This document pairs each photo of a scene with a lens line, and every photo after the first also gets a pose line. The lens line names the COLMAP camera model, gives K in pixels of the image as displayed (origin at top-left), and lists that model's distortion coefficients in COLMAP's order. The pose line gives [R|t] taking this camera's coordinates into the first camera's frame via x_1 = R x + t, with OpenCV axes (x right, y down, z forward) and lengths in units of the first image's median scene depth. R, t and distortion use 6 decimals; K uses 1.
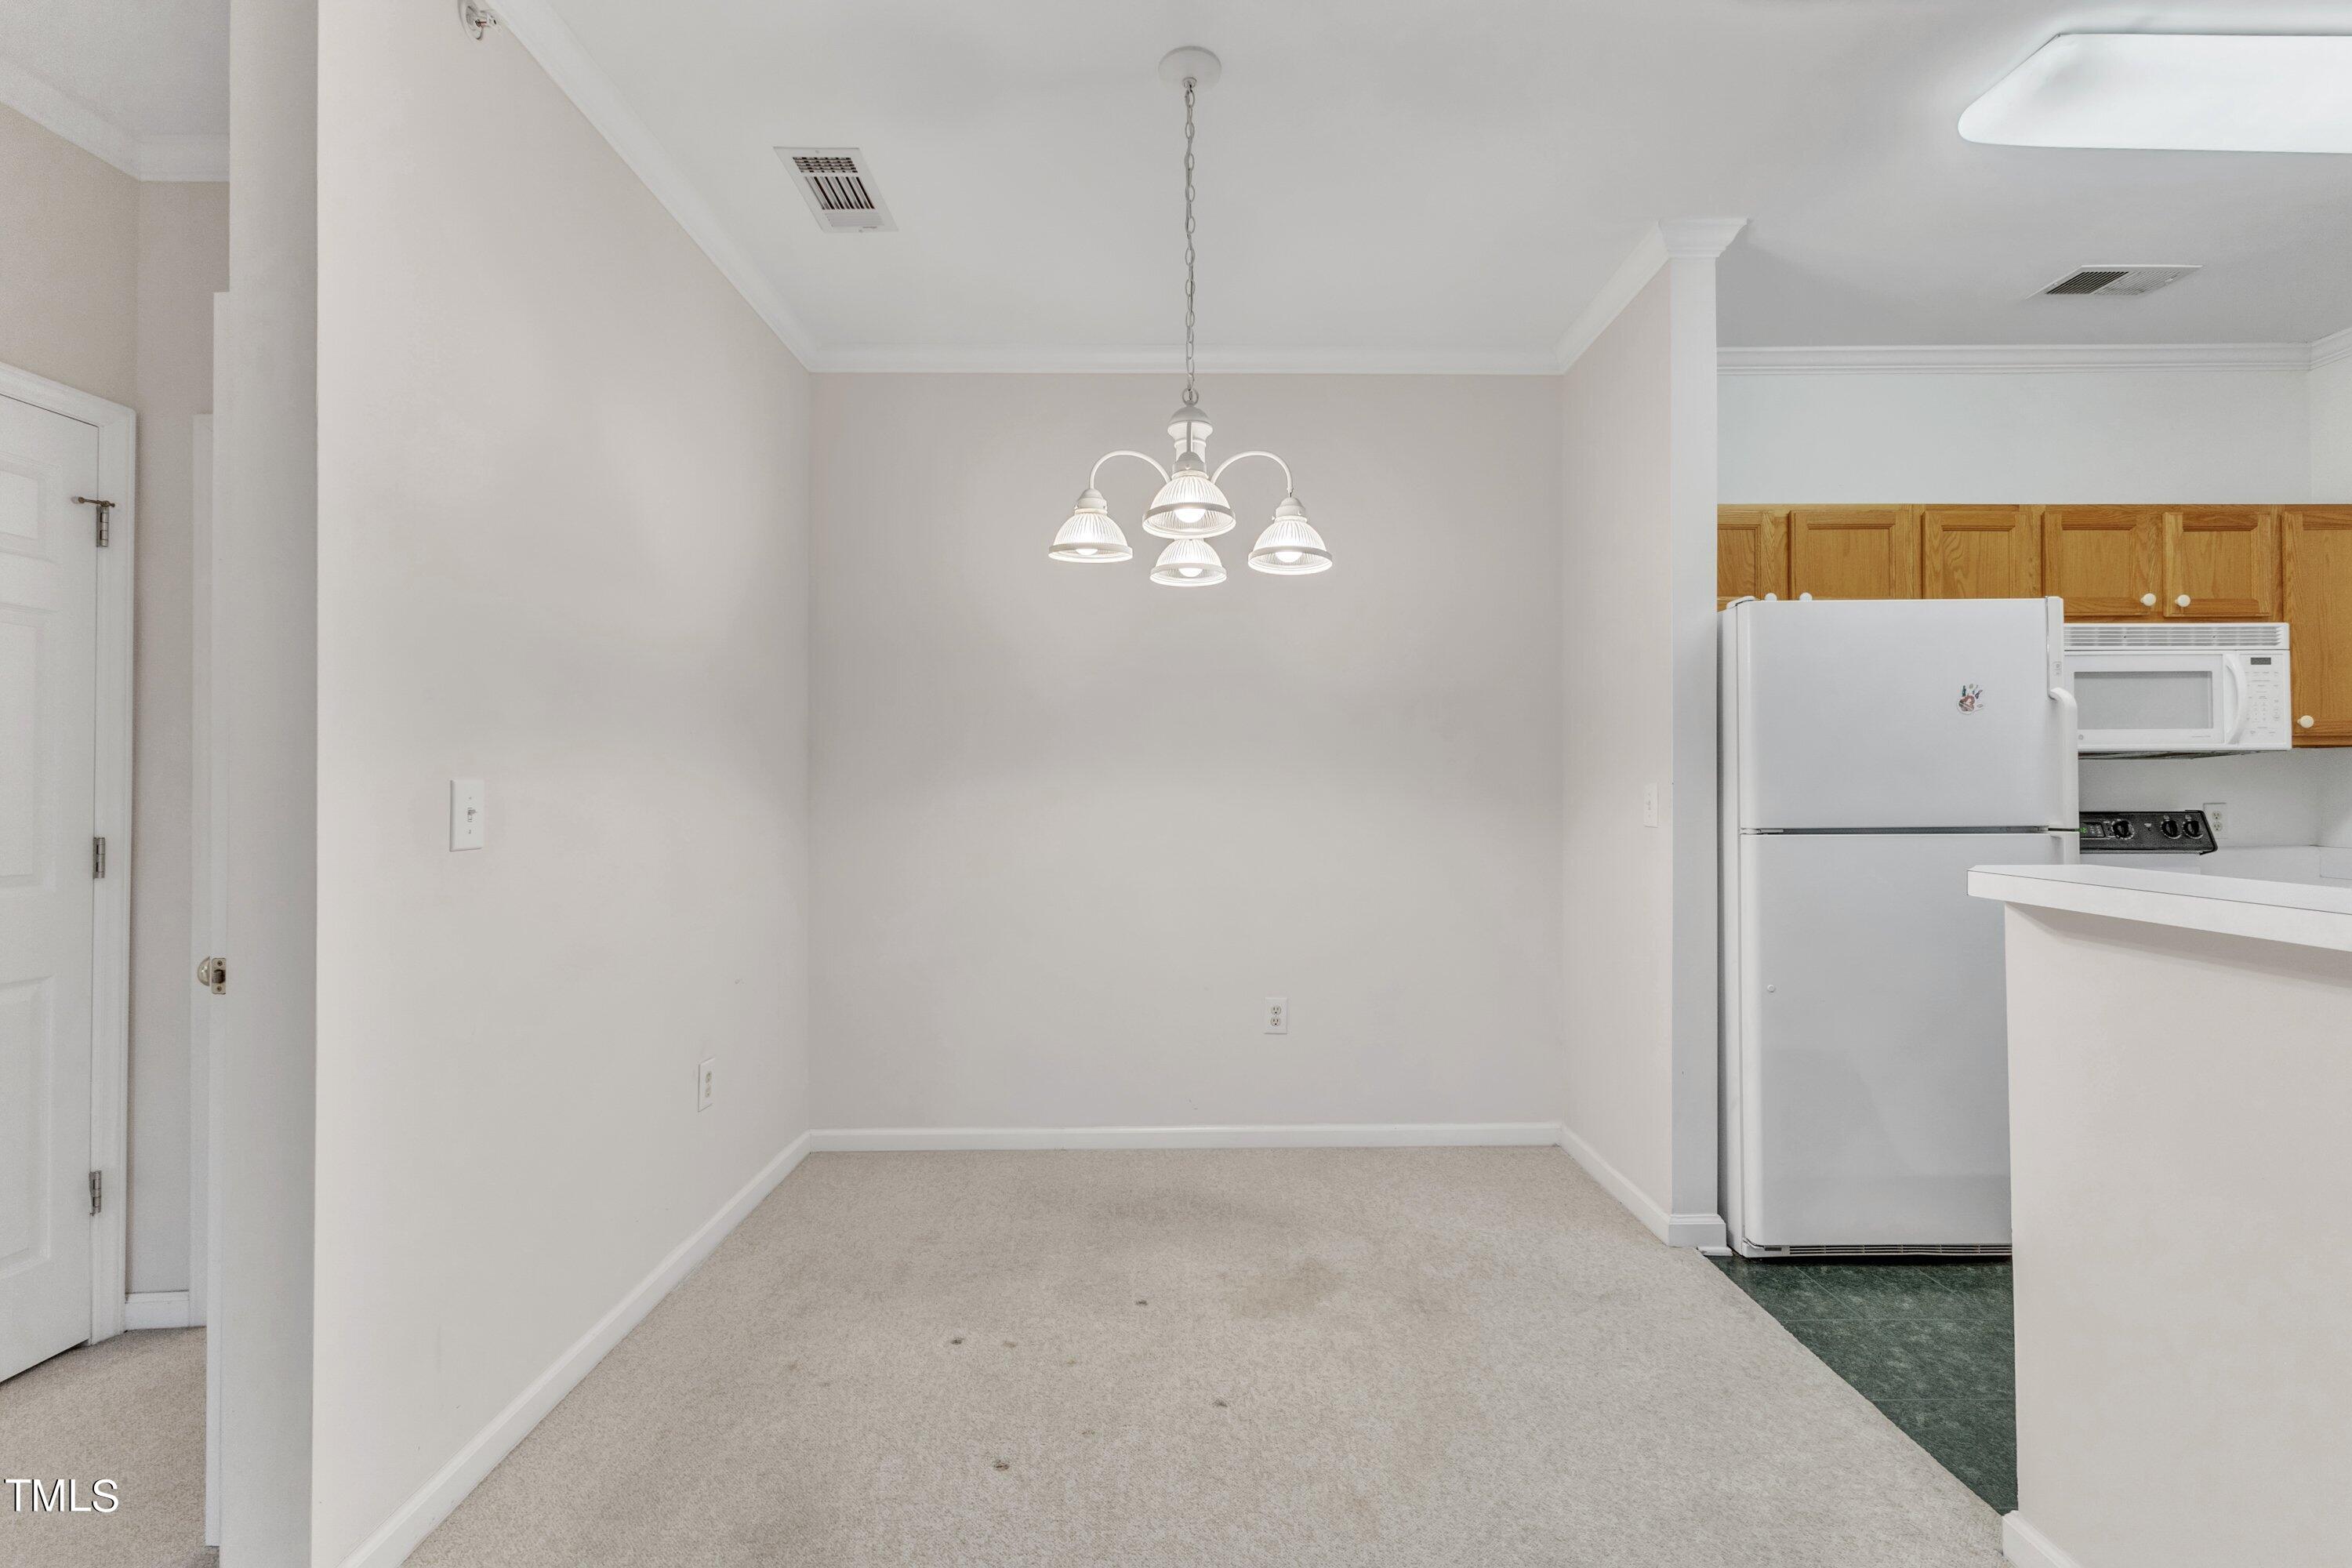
lens RADIAL K [[1014.1, 0, 1176.0], [0, 1014.1, 784.0], [0, 0, 1]] dist [0.001262, 0.000097]
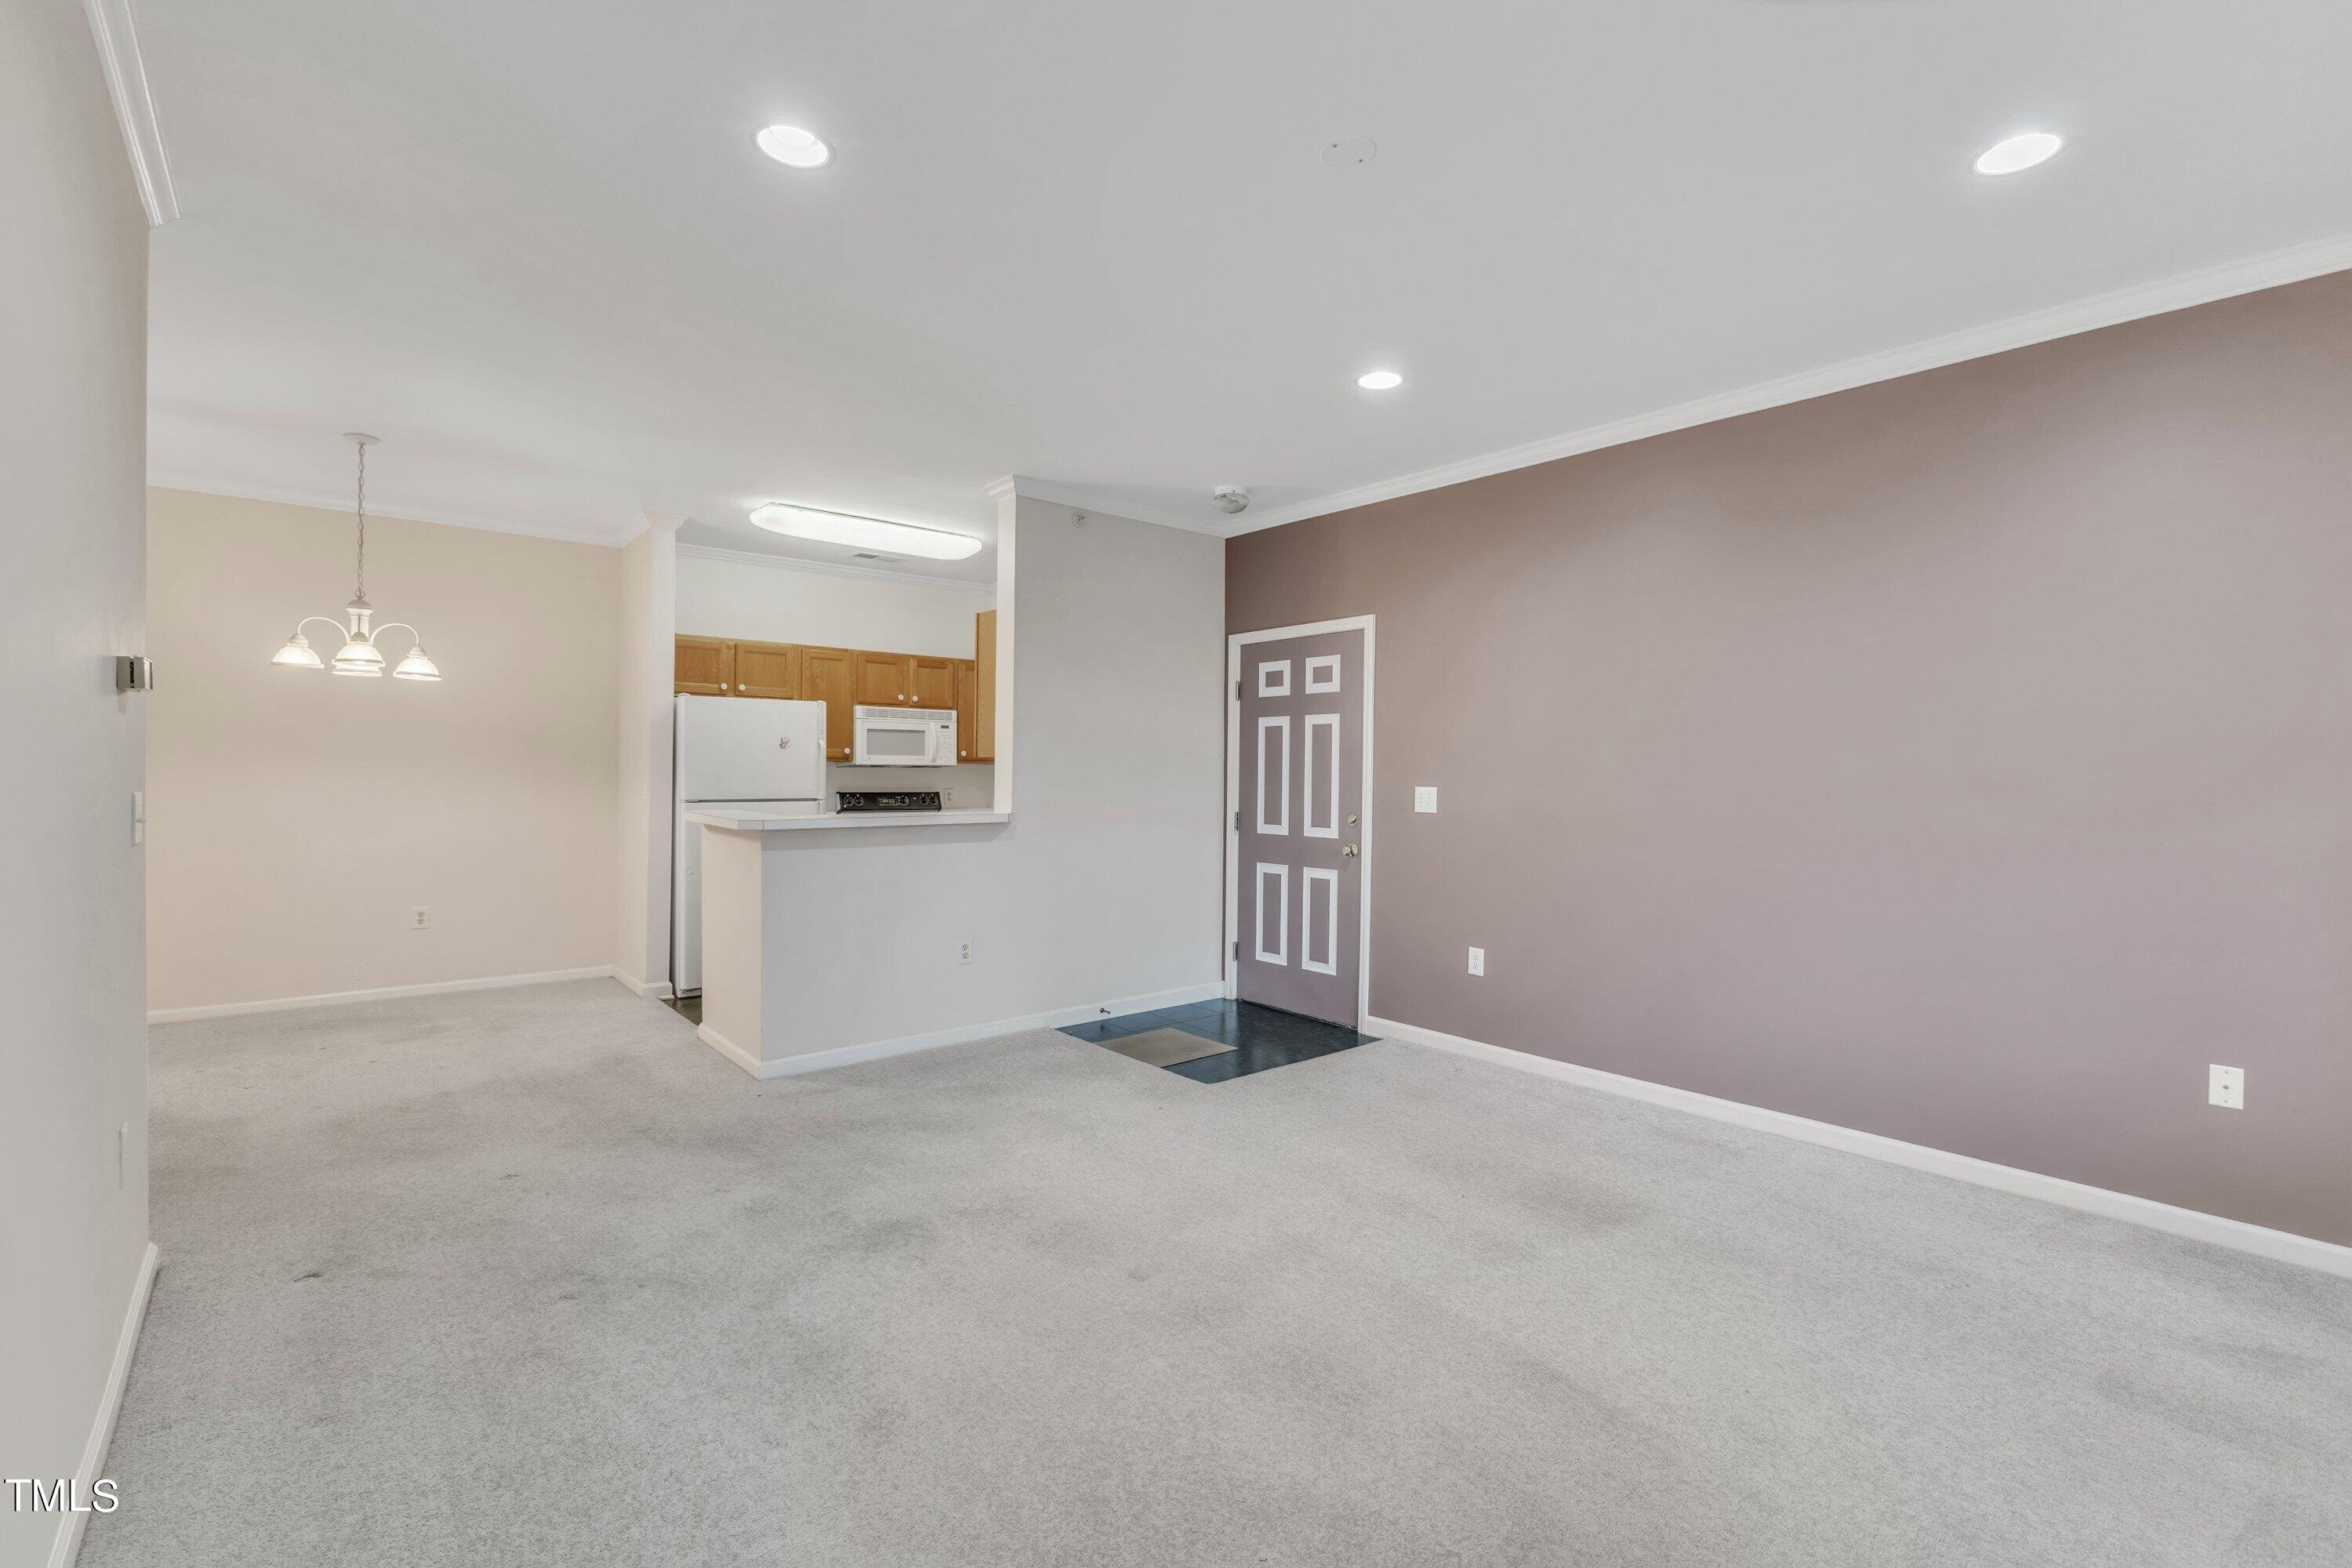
lens RADIAL K [[1037.7, 0, 1185.3], [0, 1037.7, 778.7], [0, 0, 1]] dist [-0.011995, 0.000113]
pose [[0.766047, 0.006195, 0.642755, -0.029607], [-0.010966, 0.999934, 0.003433, -0.016922], [-0.642691, -0.009678, 0.766064, -1.160954]]
